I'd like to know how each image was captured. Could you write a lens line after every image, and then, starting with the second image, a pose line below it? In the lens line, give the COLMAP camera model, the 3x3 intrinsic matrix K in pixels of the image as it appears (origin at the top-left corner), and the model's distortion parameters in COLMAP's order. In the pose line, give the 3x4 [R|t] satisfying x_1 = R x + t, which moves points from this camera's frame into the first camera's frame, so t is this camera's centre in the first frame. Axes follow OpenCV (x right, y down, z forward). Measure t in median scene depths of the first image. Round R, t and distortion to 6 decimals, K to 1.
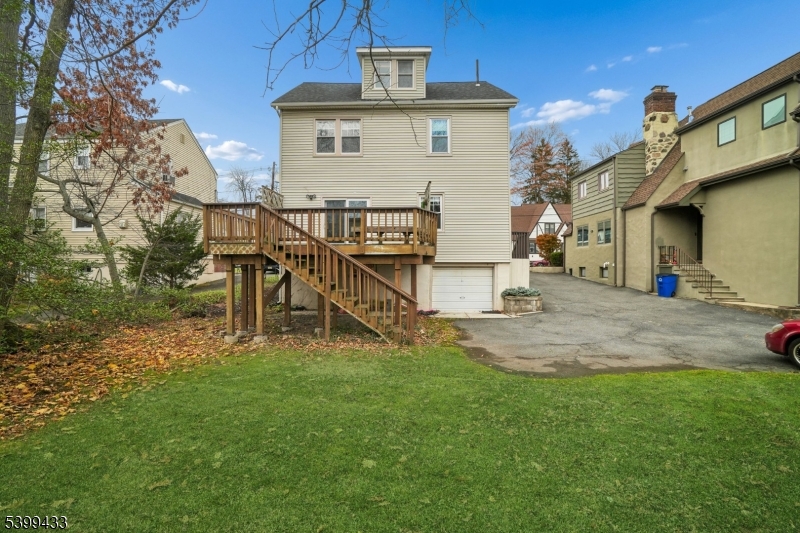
lens RADIAL K [[376.7, 0, 401.7], [0, 376.7, 270.3], [0, 0, 1]] dist [-0.071776, 0.028261]
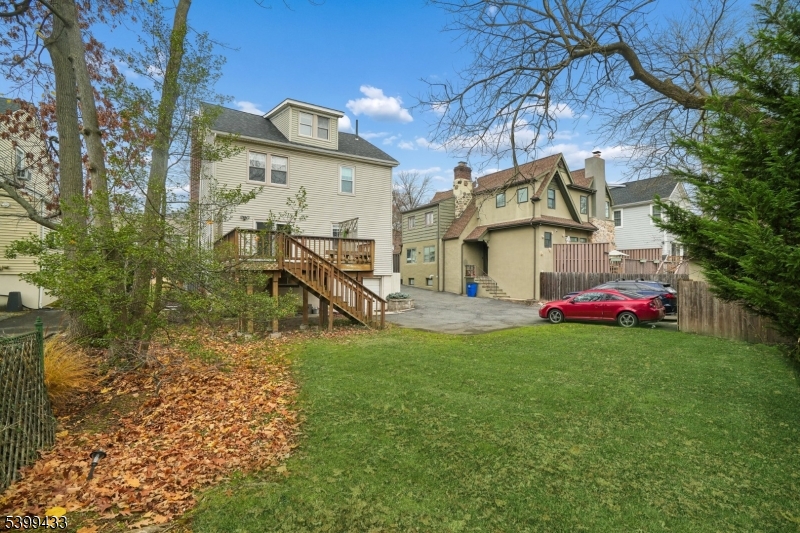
lens RADIAL K [[376.7, 0, 401.7], [0, 376.7, 270.3], [0, 0, 1]] dist [-0.071776, 0.028261]
pose [[0.830261, 0.010981, 0.557267, -0.448128], [0.002973, 0.999704, -0.024128, -0.005274], [-0.557367, 0.021689, 0.829983, -0.200385]]
